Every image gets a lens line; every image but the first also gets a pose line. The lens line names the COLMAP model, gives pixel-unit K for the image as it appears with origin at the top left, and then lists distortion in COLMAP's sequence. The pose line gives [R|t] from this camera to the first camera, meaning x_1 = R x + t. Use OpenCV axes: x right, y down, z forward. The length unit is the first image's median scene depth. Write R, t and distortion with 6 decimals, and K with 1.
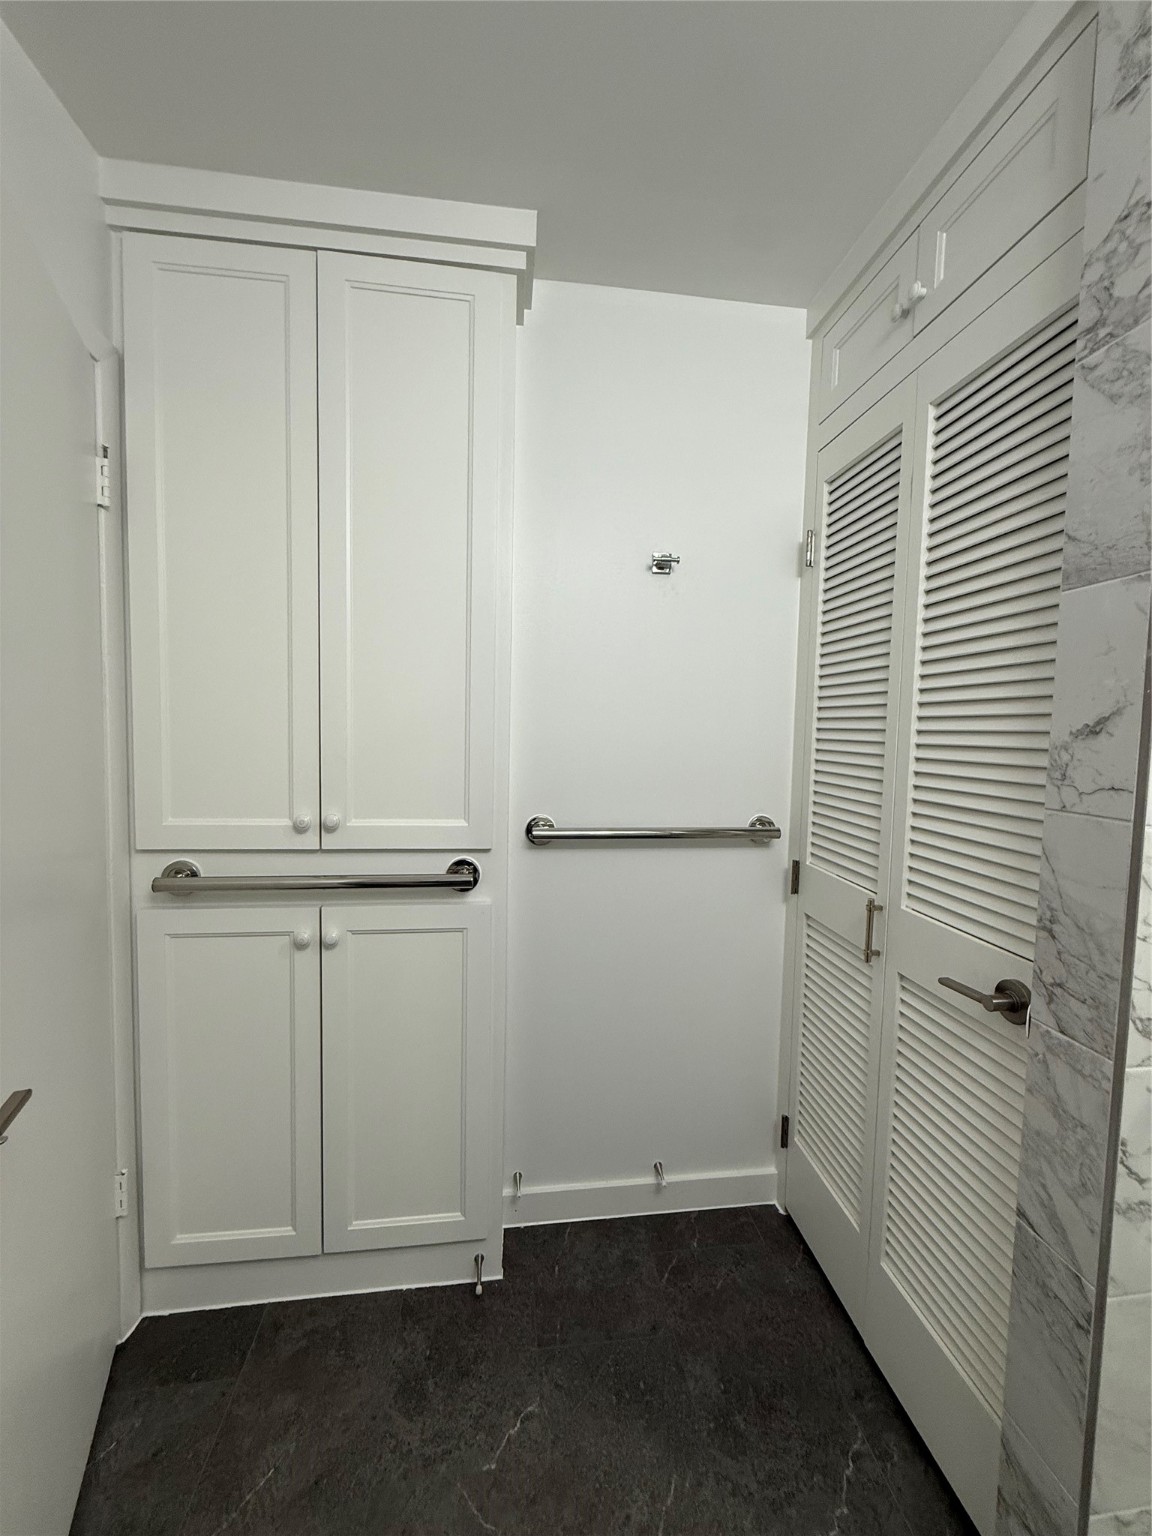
lens RADIAL K [[611.6, 0, 576.2], [0, 611.6, 766.3], [0, 0, 1]] dist [0.000223, -0.000081]
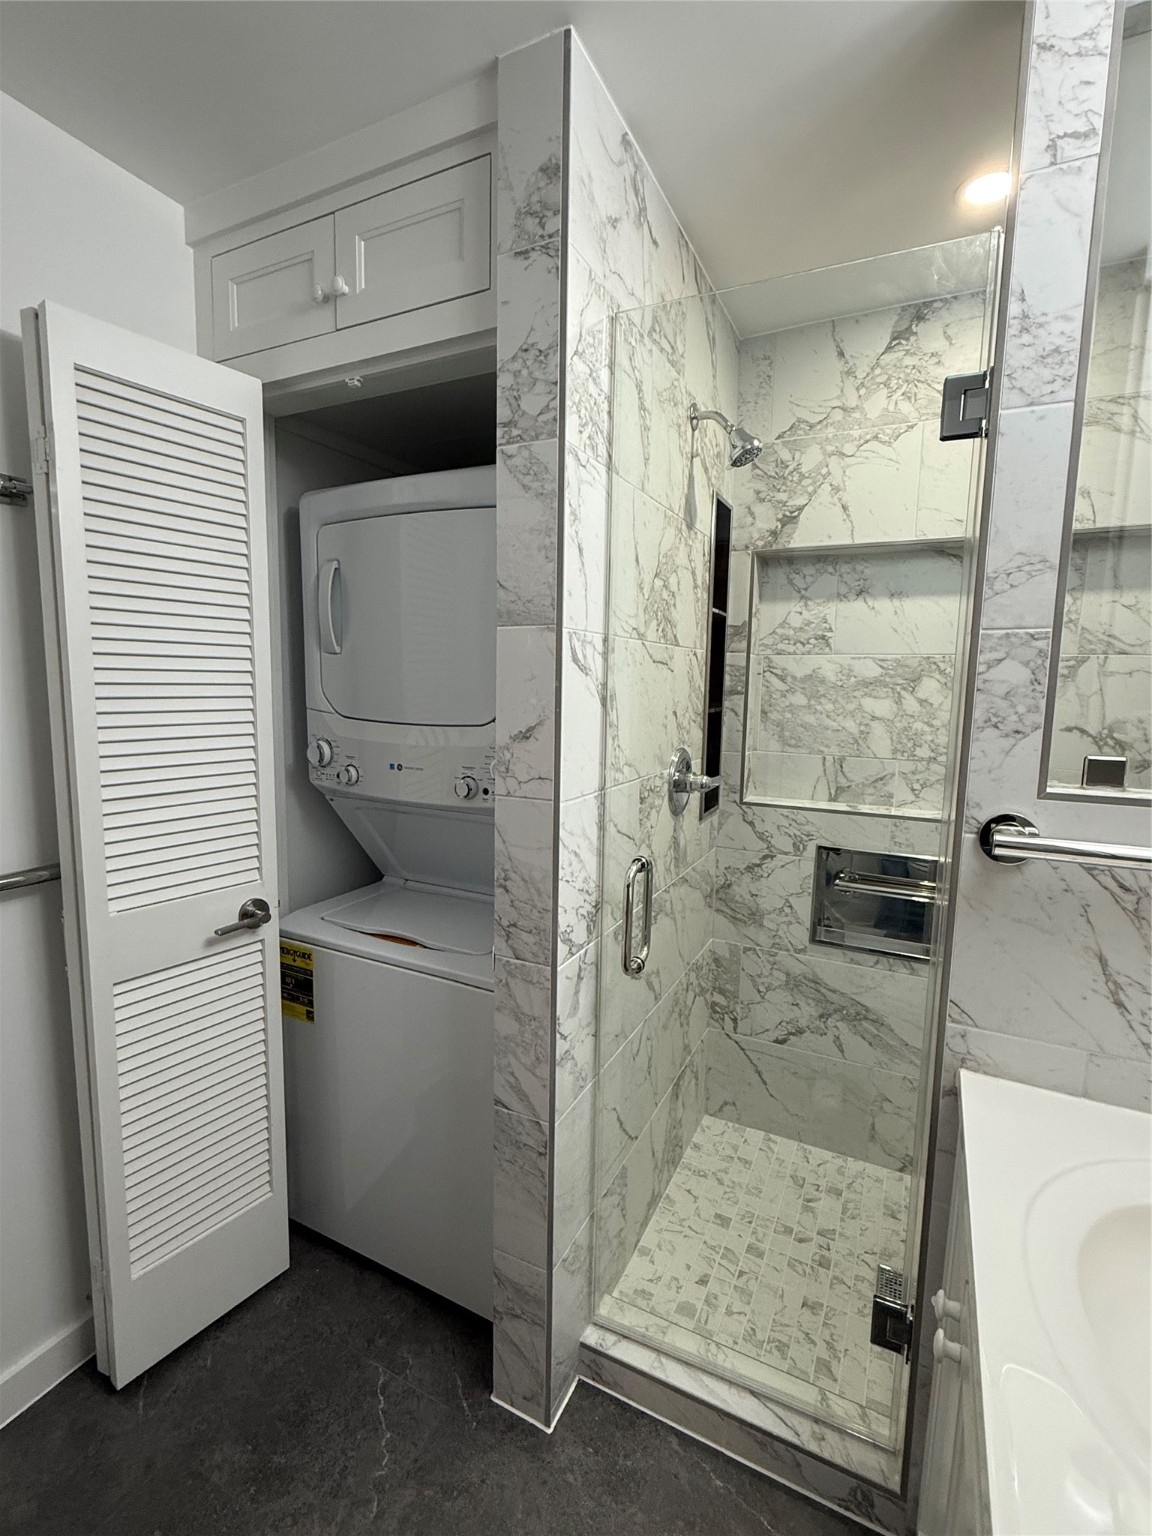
lens RADIAL K [[709.1, 0, 572.8], [0, 709.1, 771.9], [0, 0, 1]] dist [0.001328, 0.000168]
pose [[0.567994, -0.112197, 0.815350, -0.376905], [0.045876, 0.993440, 0.104746, -0.136606], [-0.821753, -0.022090, 0.569415, 0.018117]]
